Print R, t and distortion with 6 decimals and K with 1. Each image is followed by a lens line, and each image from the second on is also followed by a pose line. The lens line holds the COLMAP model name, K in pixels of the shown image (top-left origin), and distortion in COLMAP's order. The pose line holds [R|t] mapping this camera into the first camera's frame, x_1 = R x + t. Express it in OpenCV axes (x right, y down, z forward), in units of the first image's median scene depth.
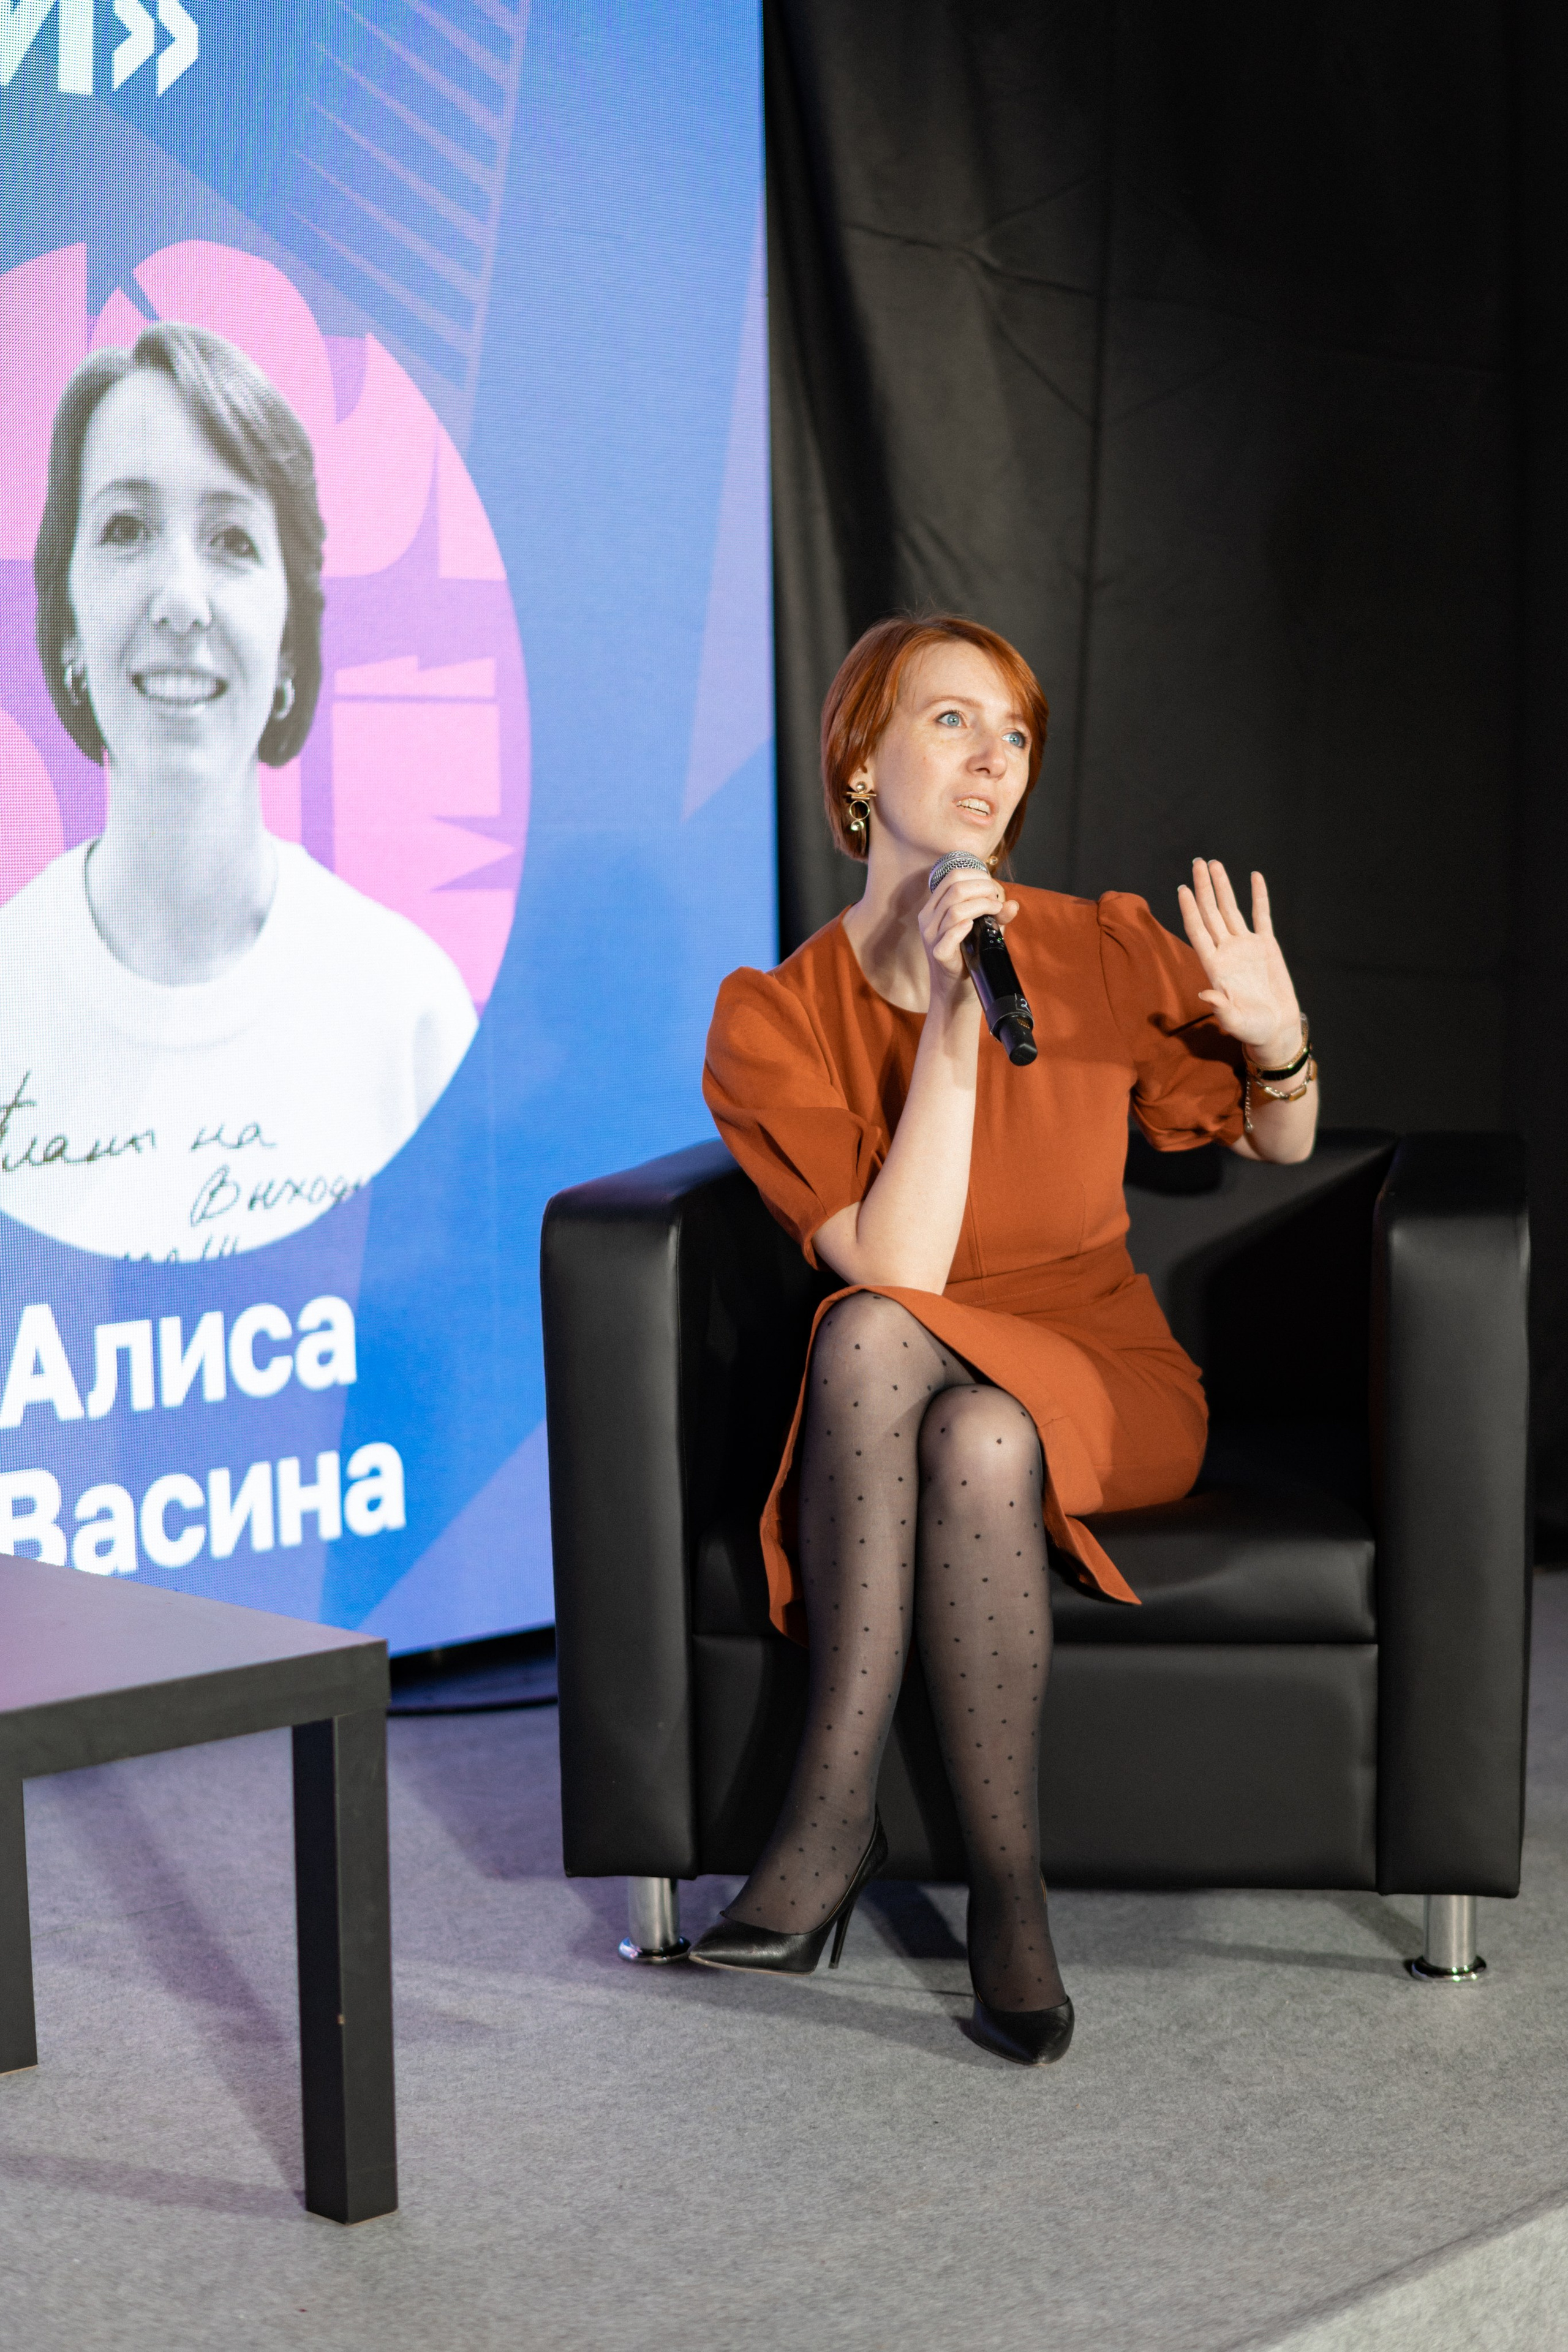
lens RADIAL K [[3817.5, 0, 783.2], [0, 3817.5, 1202.2], [0, 0, 1]] dist [-0.283206, 0.000000]
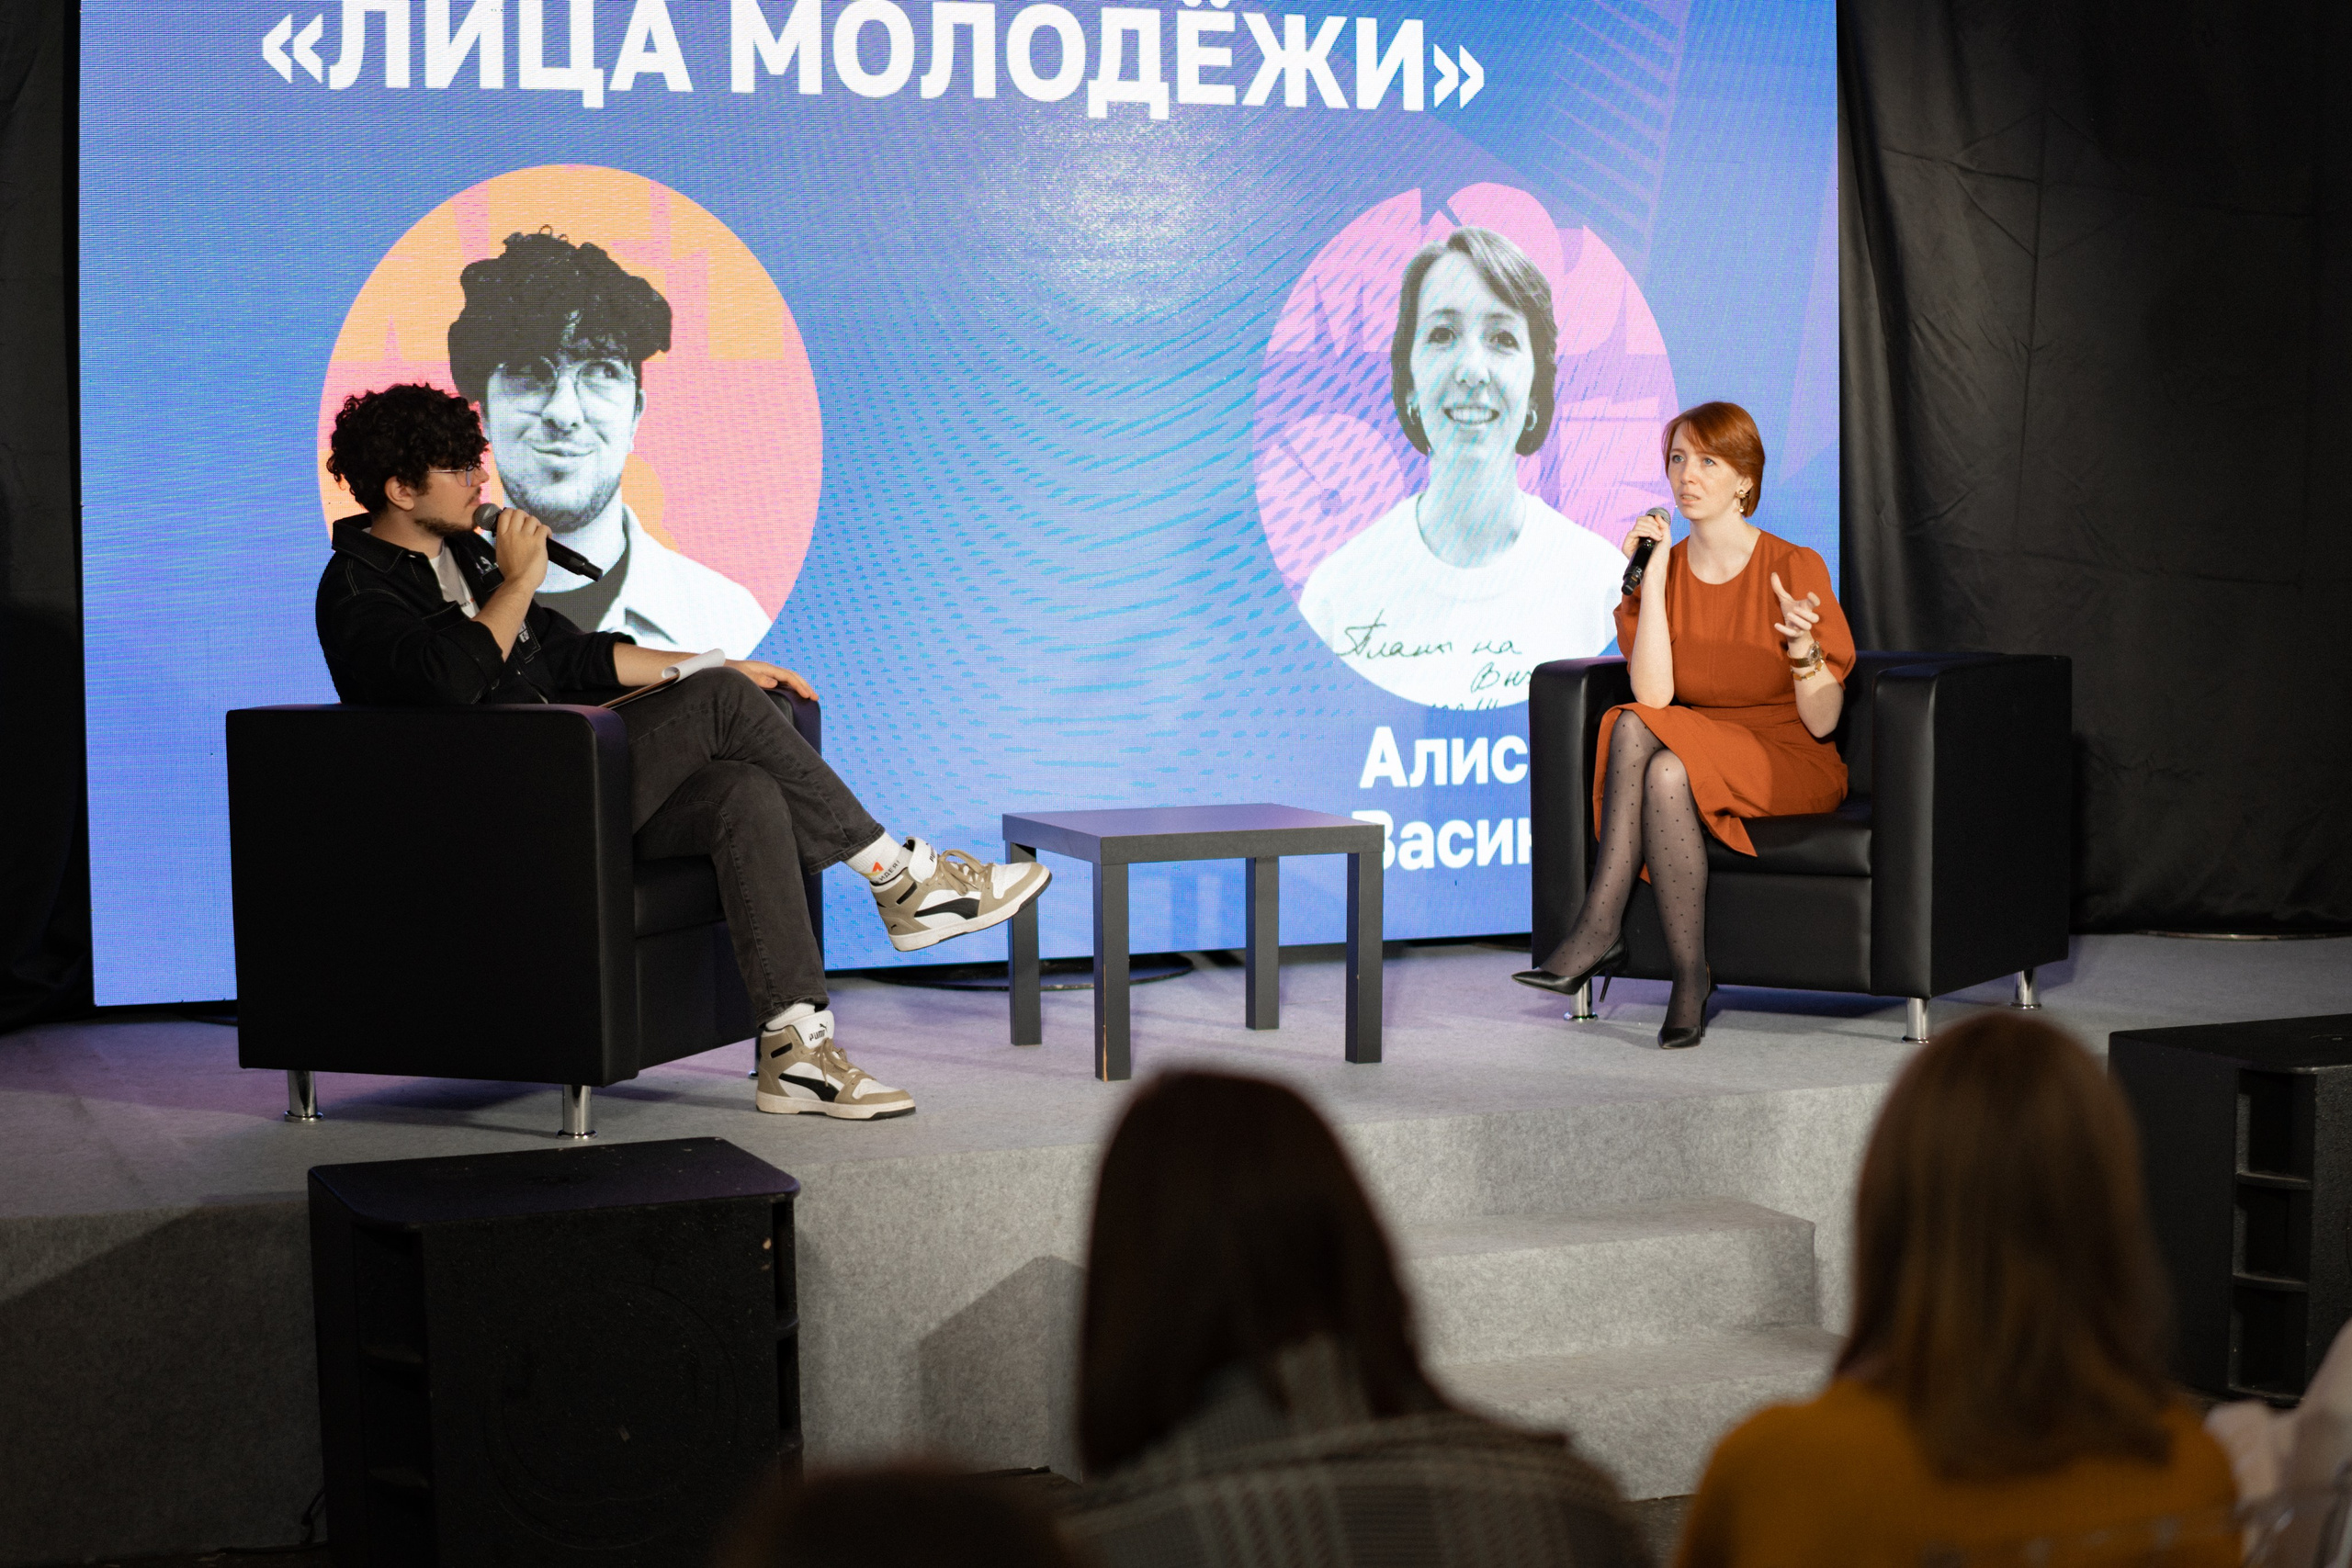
lens RADIAL K [[3817.1, 0, 1114.7], [0, 3817.1, 805.6], [0, 0, 1]] dist [-0.283206, 0.000000]
pose [[0.916678, 0.043040, -0.397303, 0.468911], [-0.042331, 0.999048, 0.010557, 0.053221], [0.397379, 0.007141, 0.917627, -0.890847]]
